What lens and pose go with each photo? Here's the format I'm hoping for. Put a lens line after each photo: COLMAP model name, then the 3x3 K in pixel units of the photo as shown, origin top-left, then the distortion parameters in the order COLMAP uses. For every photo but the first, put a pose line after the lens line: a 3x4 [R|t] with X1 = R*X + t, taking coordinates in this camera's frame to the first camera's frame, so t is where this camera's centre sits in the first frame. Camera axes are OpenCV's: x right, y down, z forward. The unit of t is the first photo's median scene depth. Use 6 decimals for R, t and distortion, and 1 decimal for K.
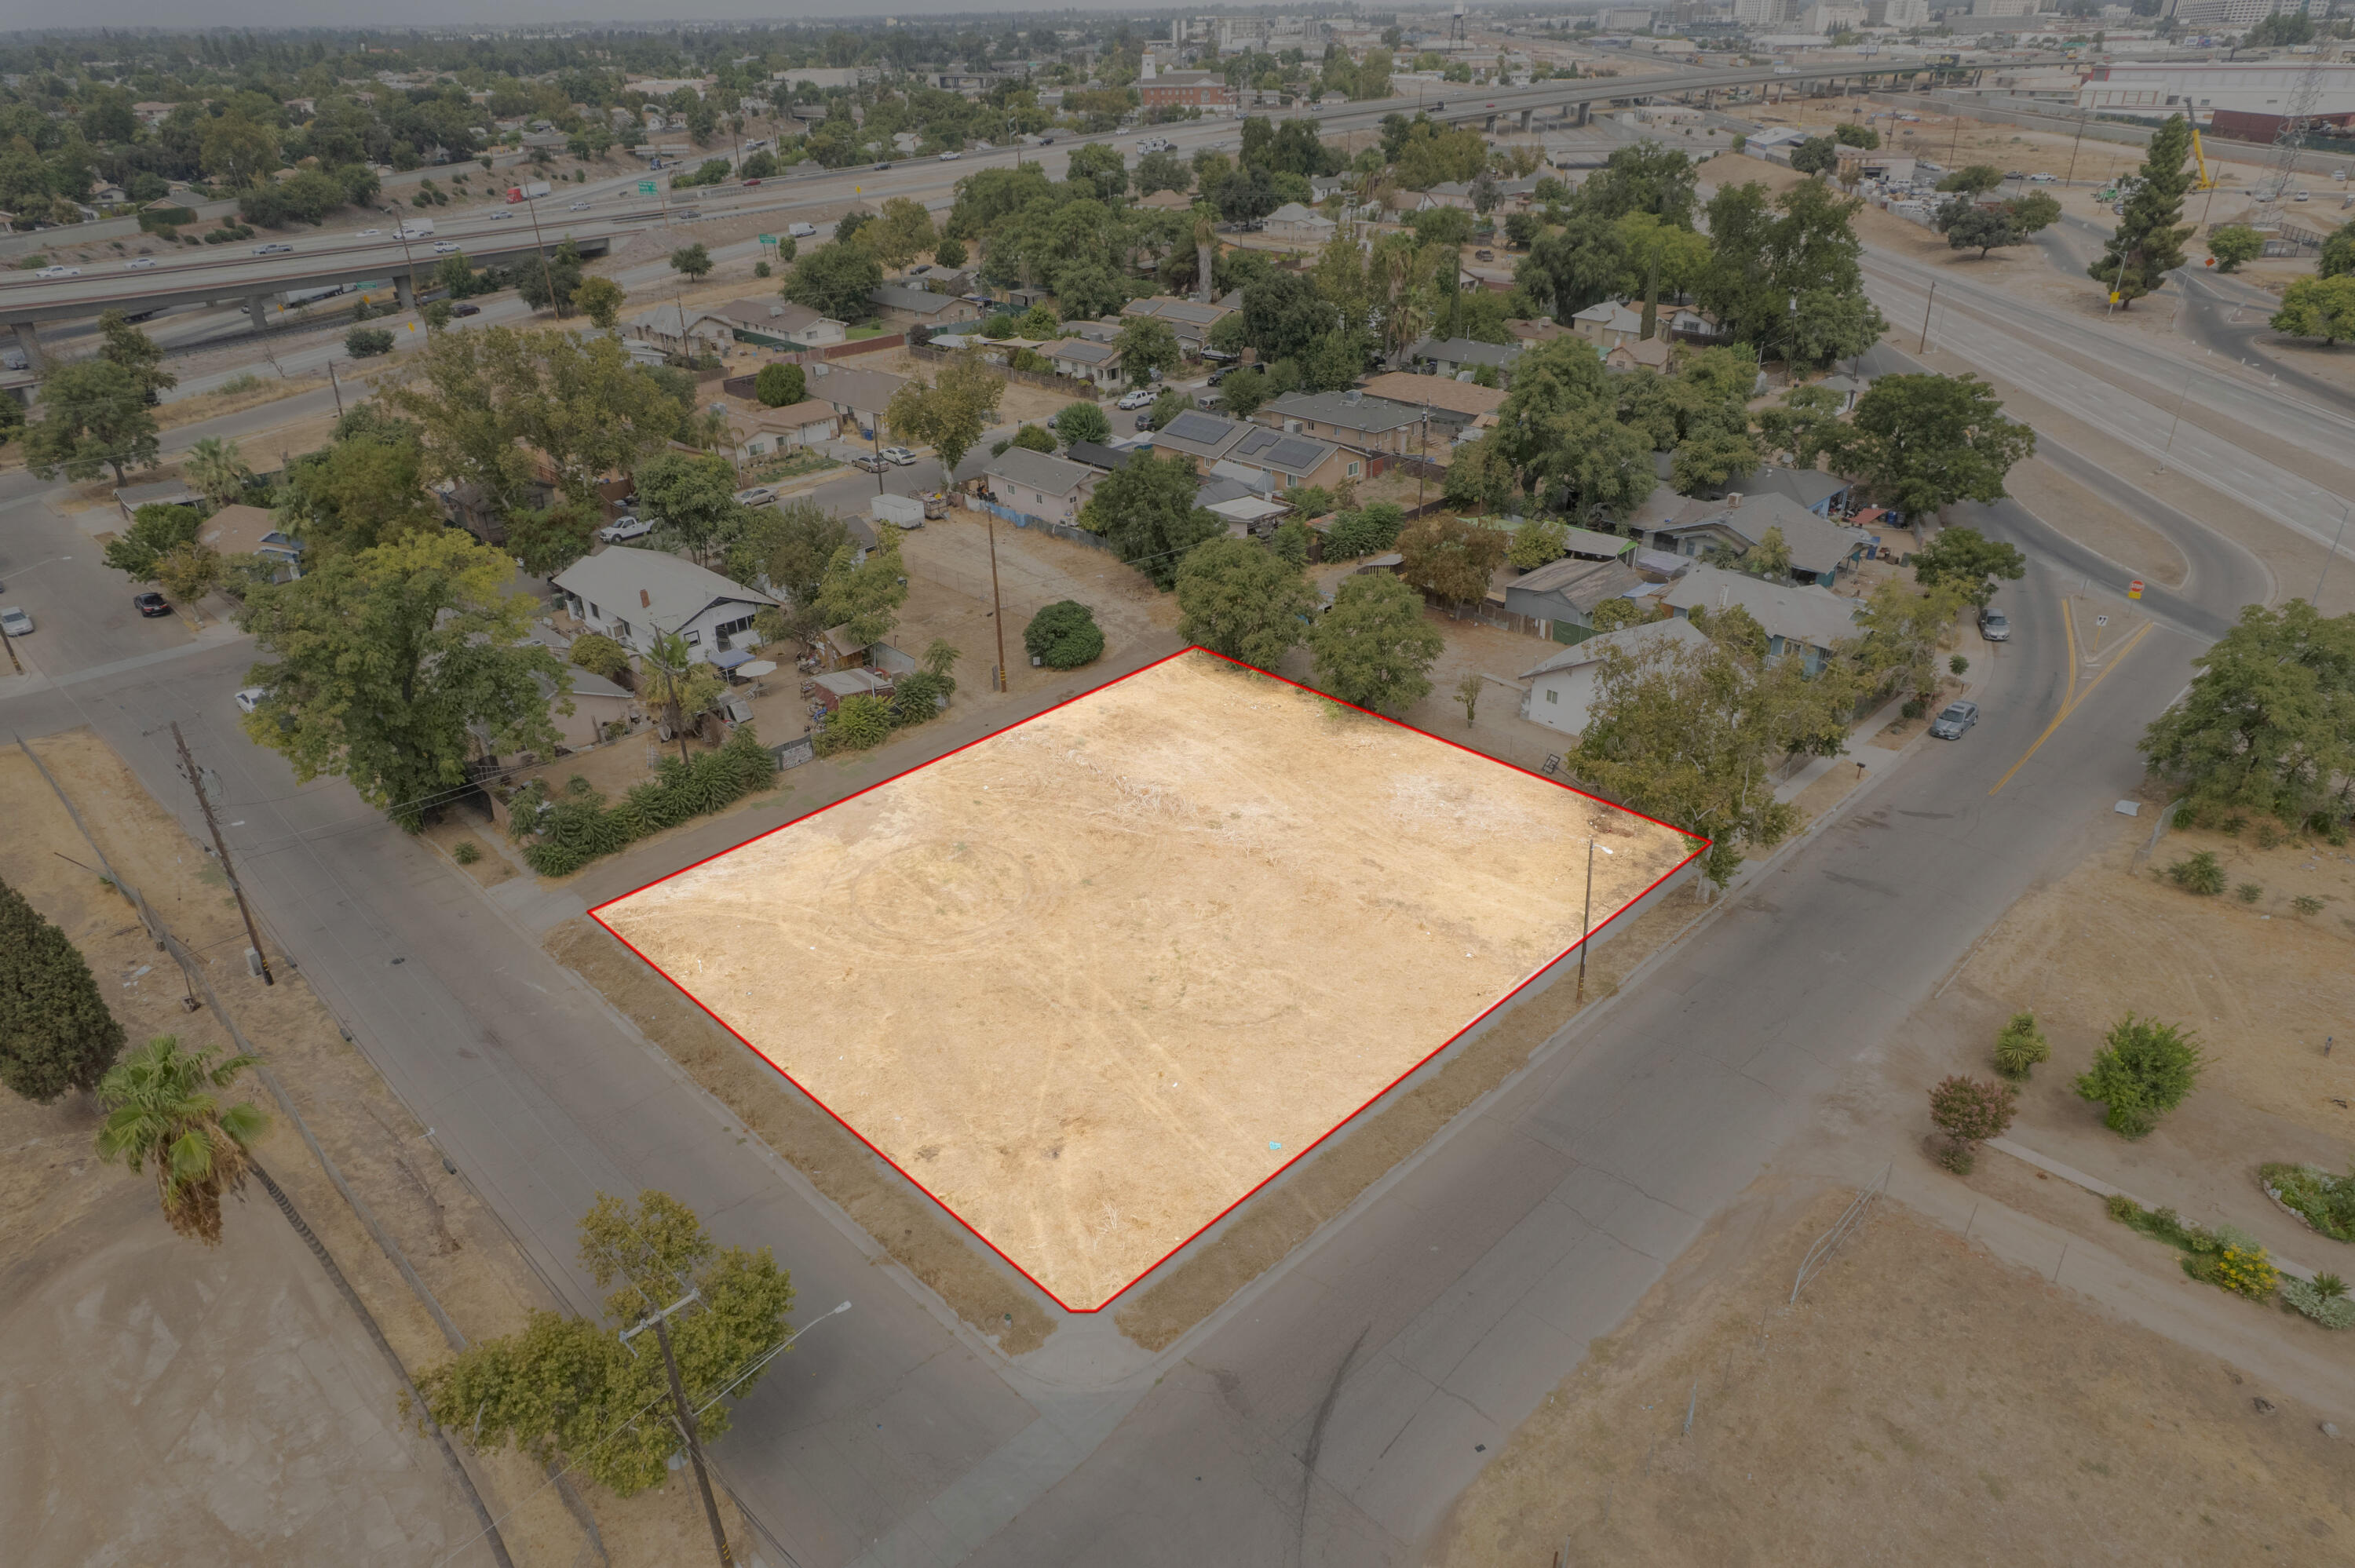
lens RADIAL K [[1505.8, 0, 1191.5], [0, 1505.8, 782.1], [0, 0, 1]] dist [-0.065866, 0.068758]
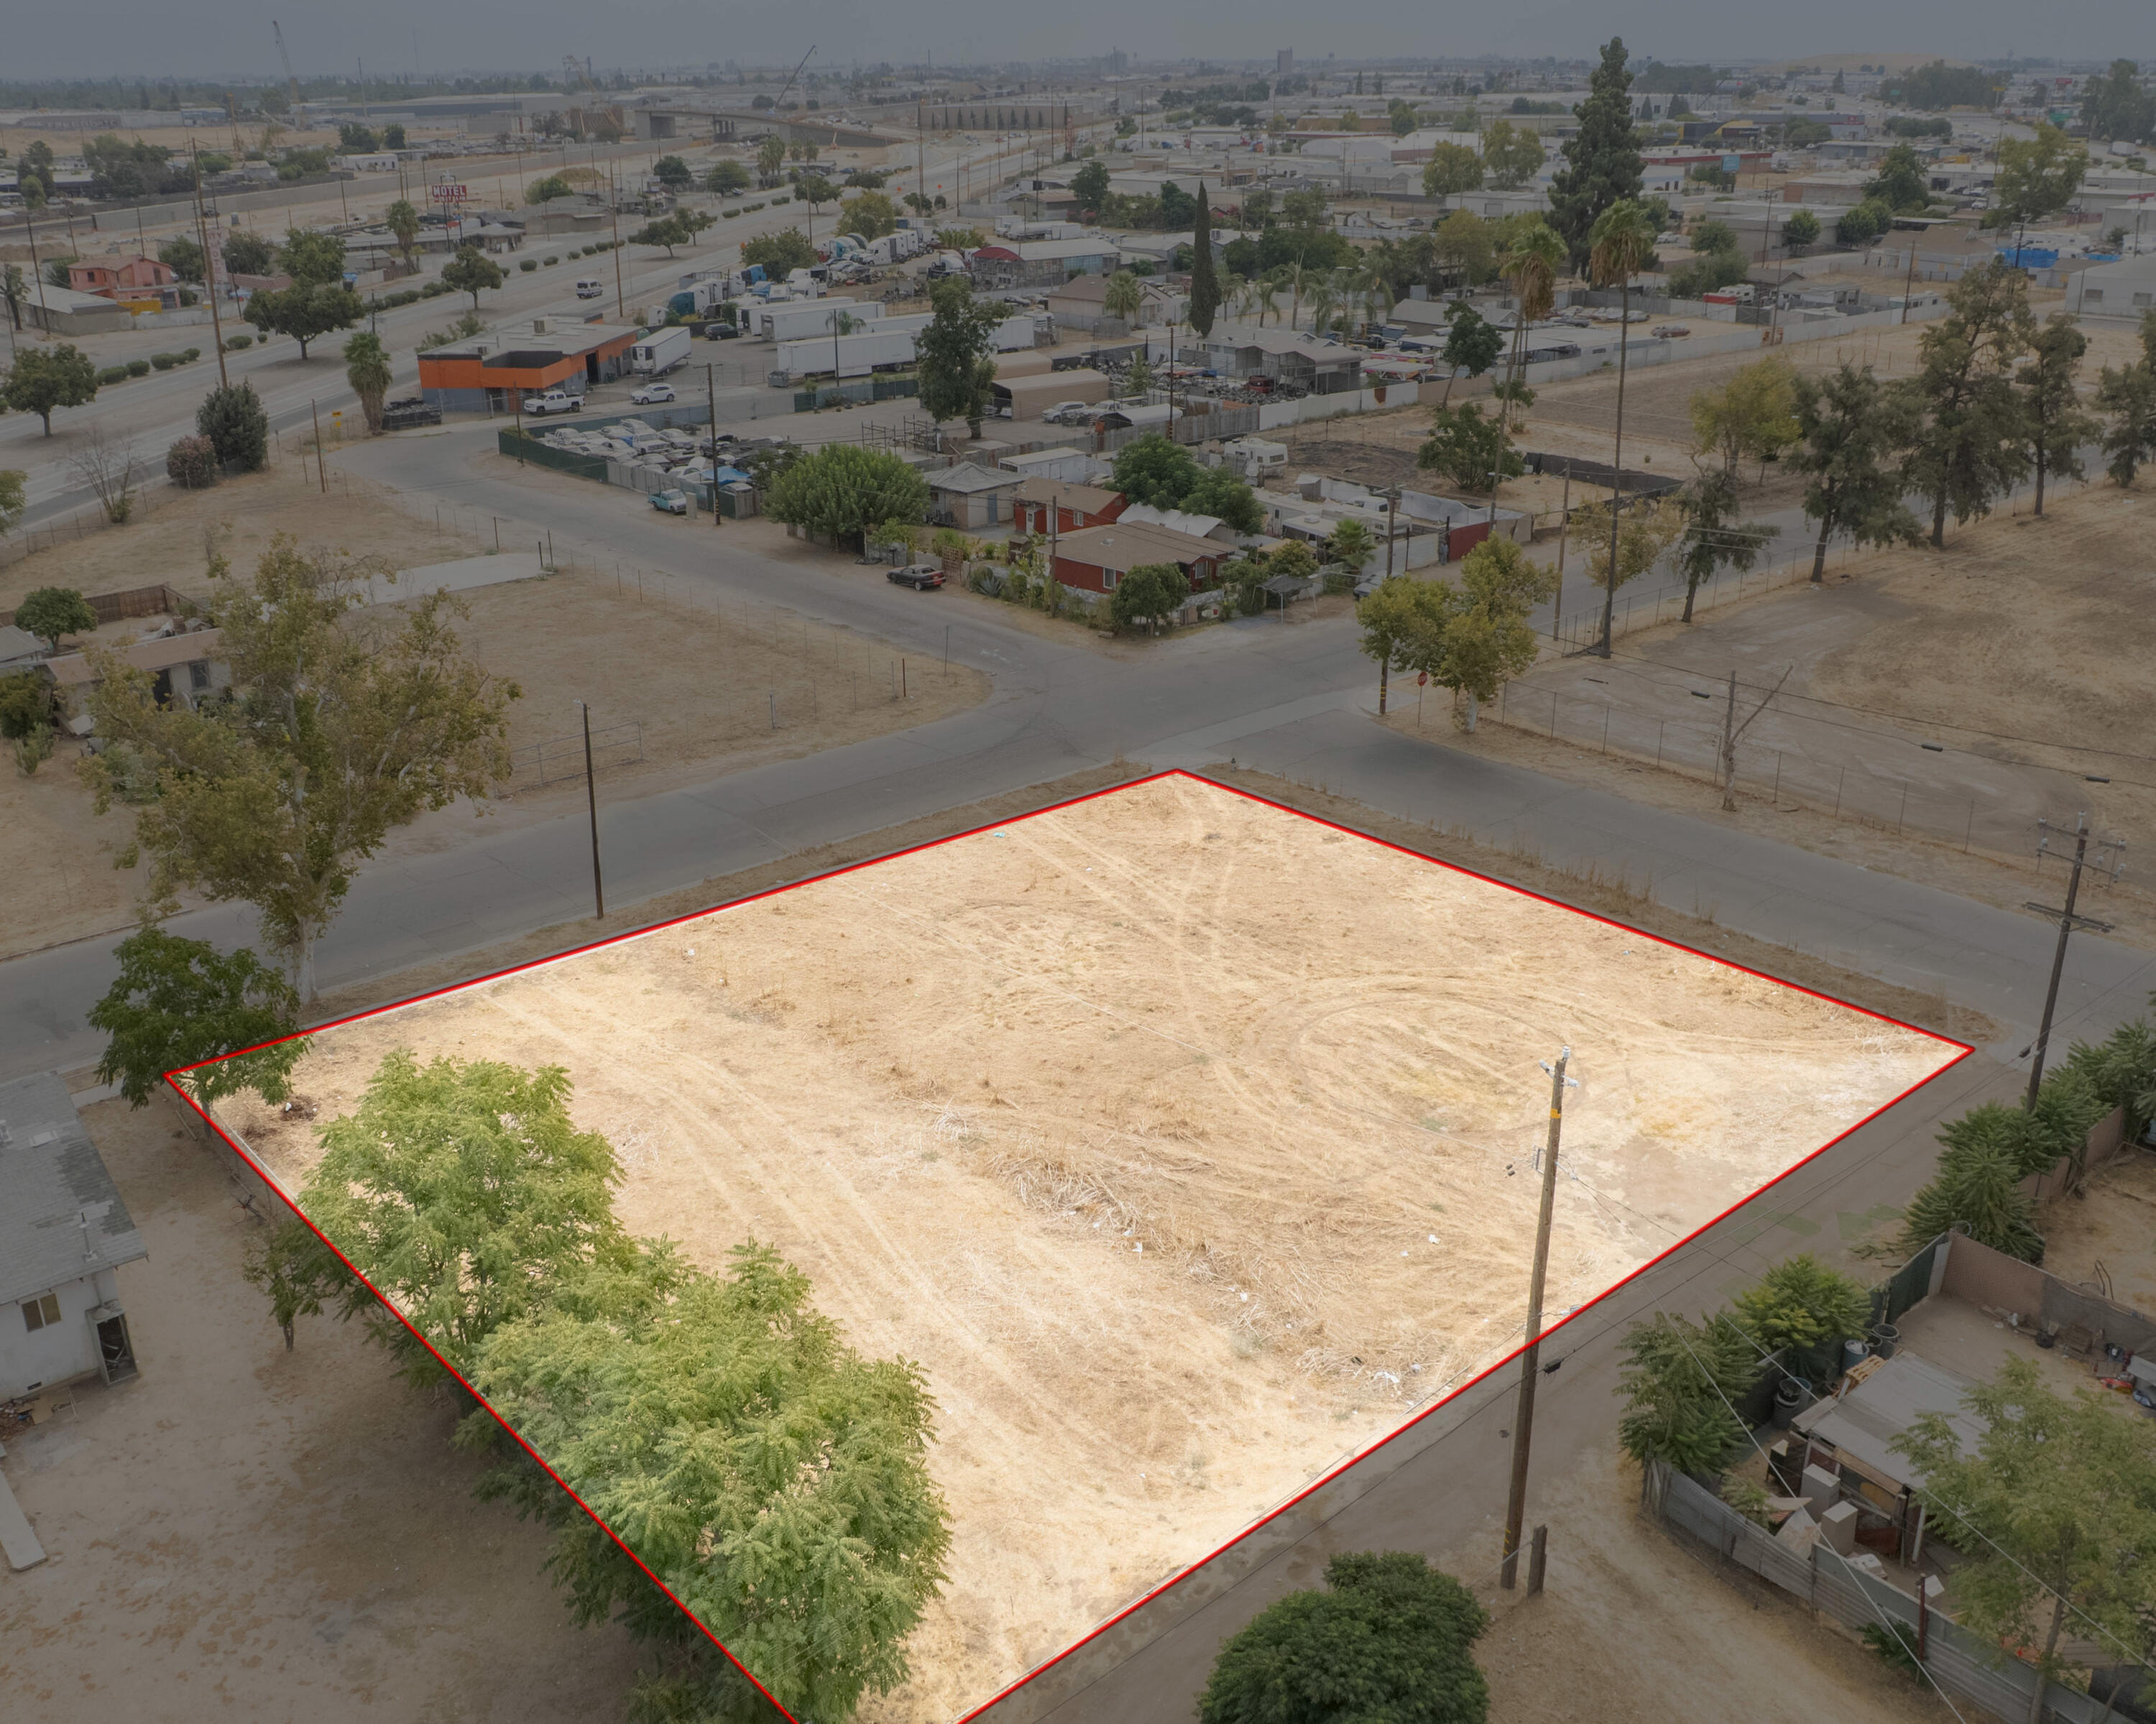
lens RADIAL K [[2026.9, 0, 1078.0], [0, 2026.9, 862.0], [0, 0, 1]] dist [-0.073058, 0.155973]
pose [[-0.997013, -0.002689, 0.077187, -0.074835], [0.056739, 0.652543, 0.755625, -0.558923], [-0.052400, 0.757747, -0.650441, 1.332218]]
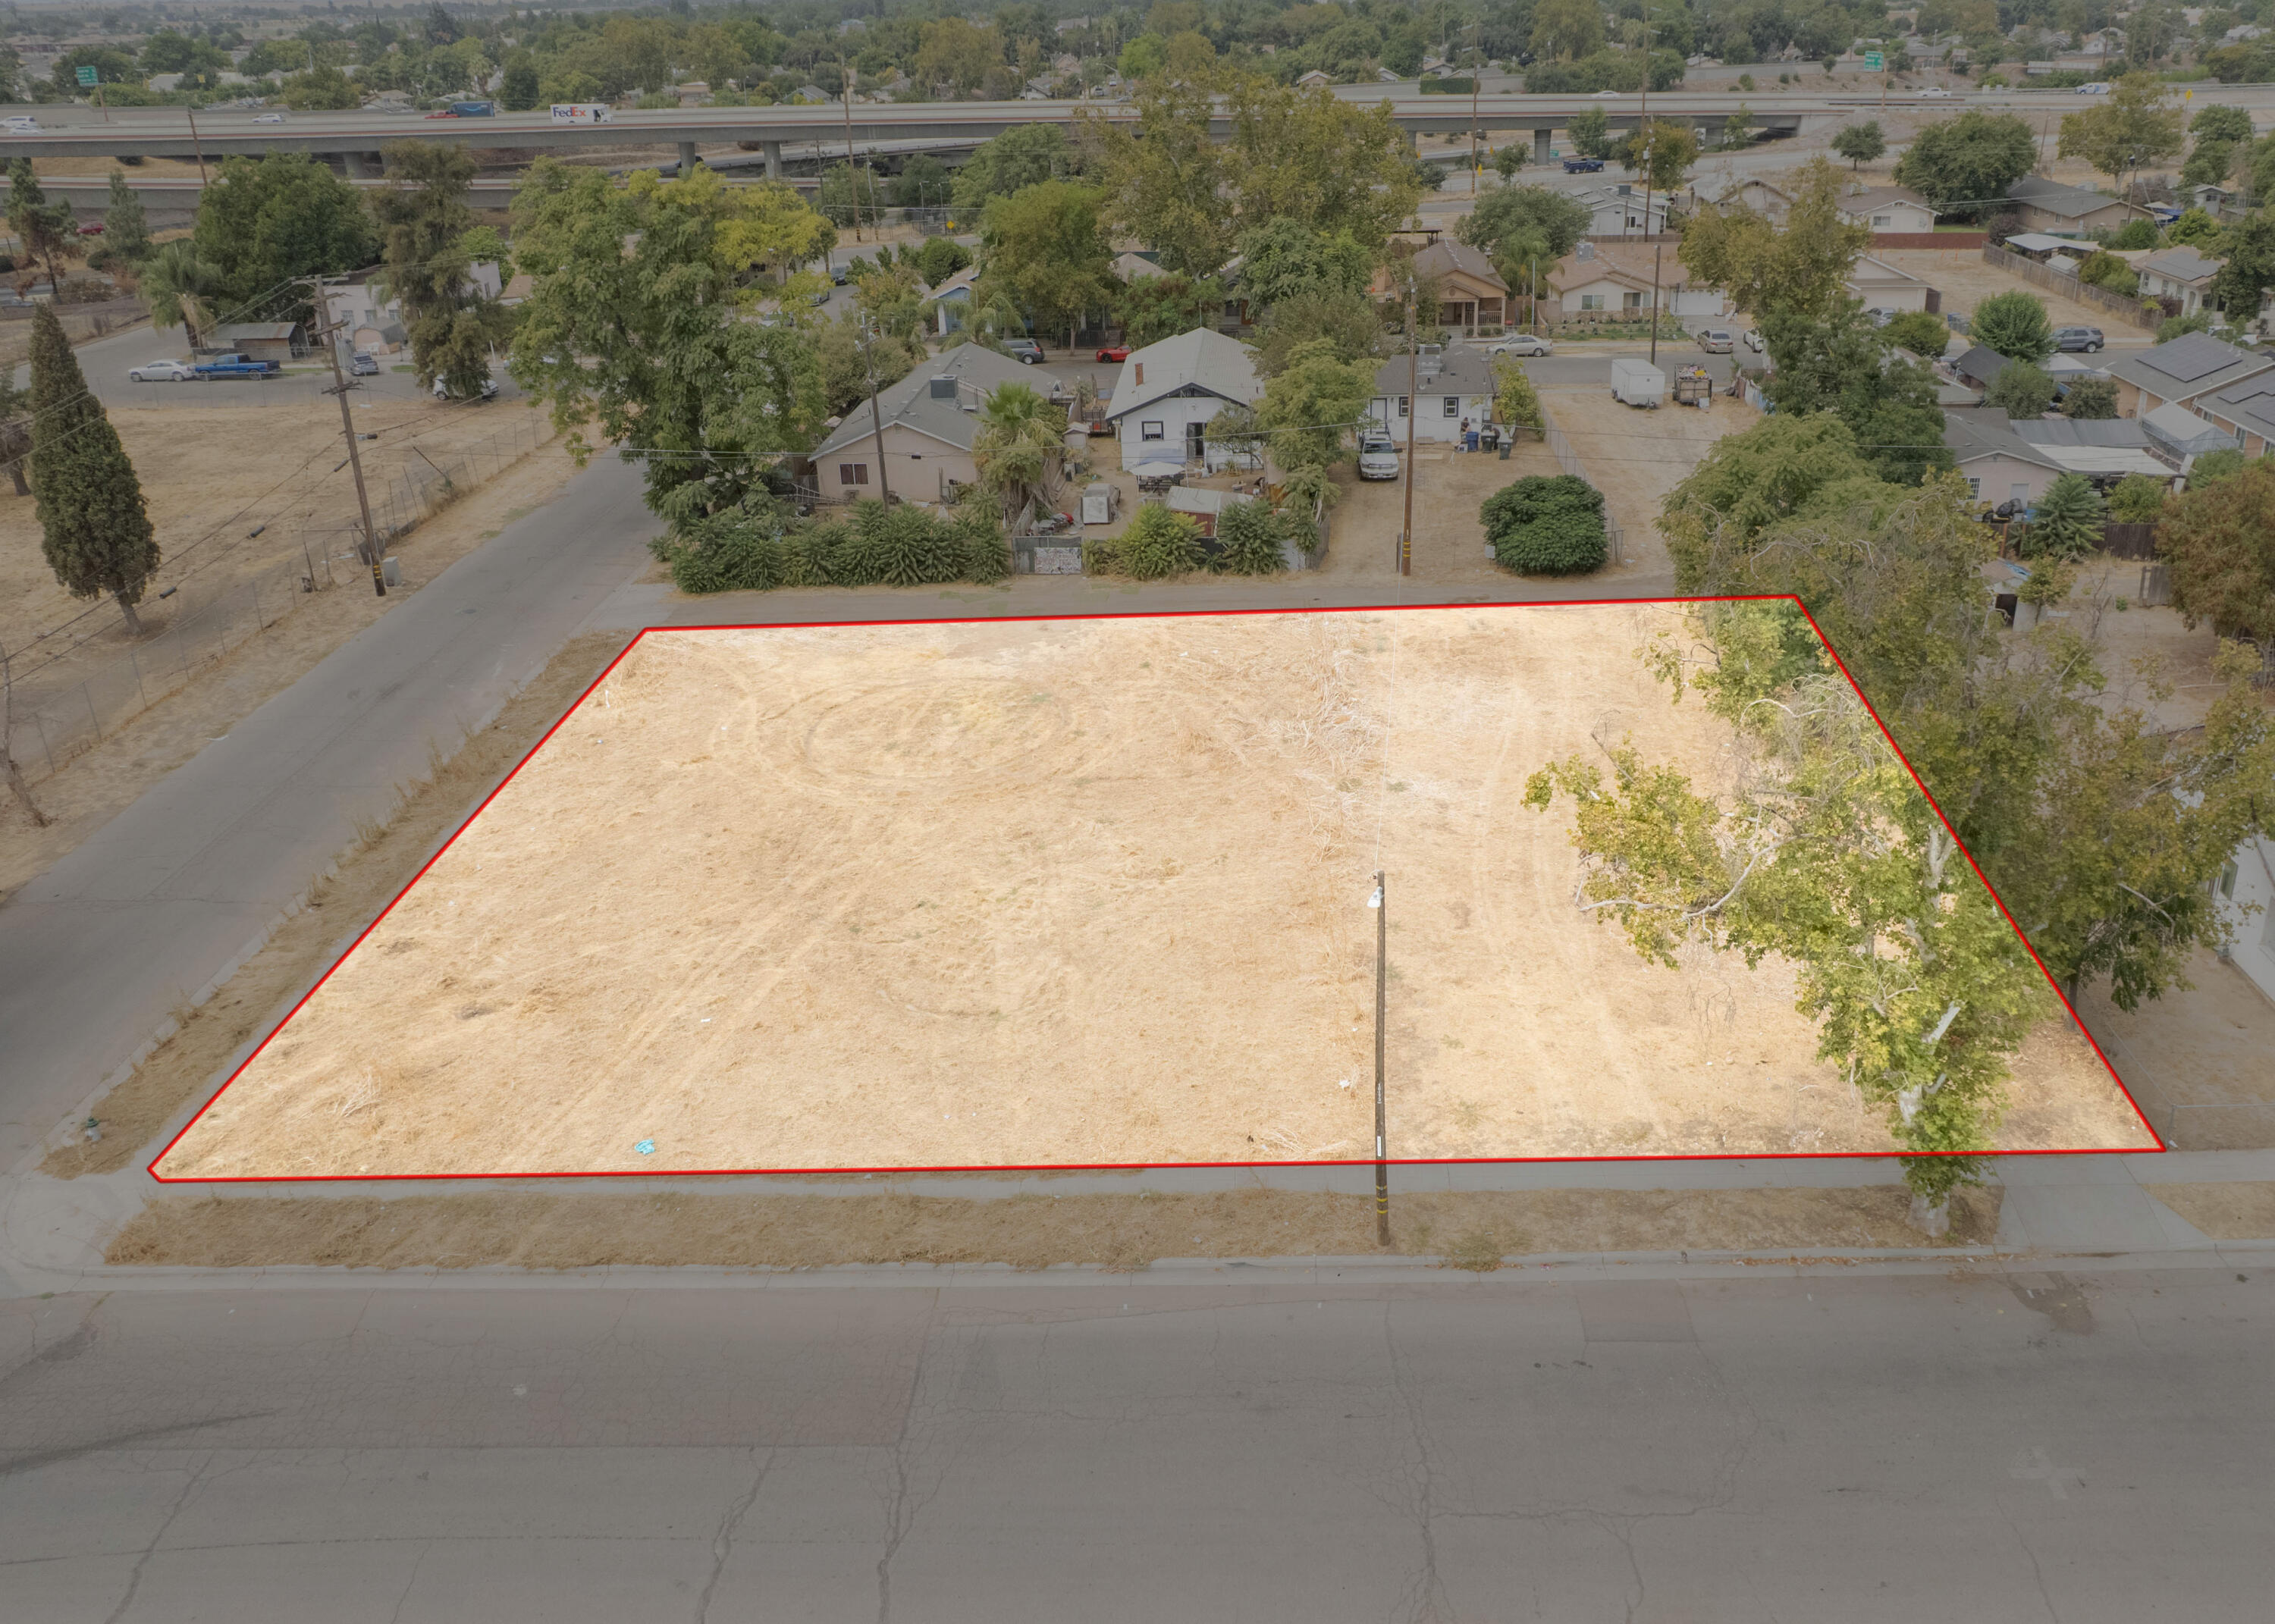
lens RADIAL K [[1882.0, 0, 1251.8], [0, 1882.0, 714.7], [0, 0, 1]] dist [-0.071344, 0.079426]
pose [[0.699806, 0.269115, -0.661701, 0.445841], [-0.329319, 0.943553, 0.035461, -0.010651], [0.633893, 0.193095, 0.748928, 0.400245]]
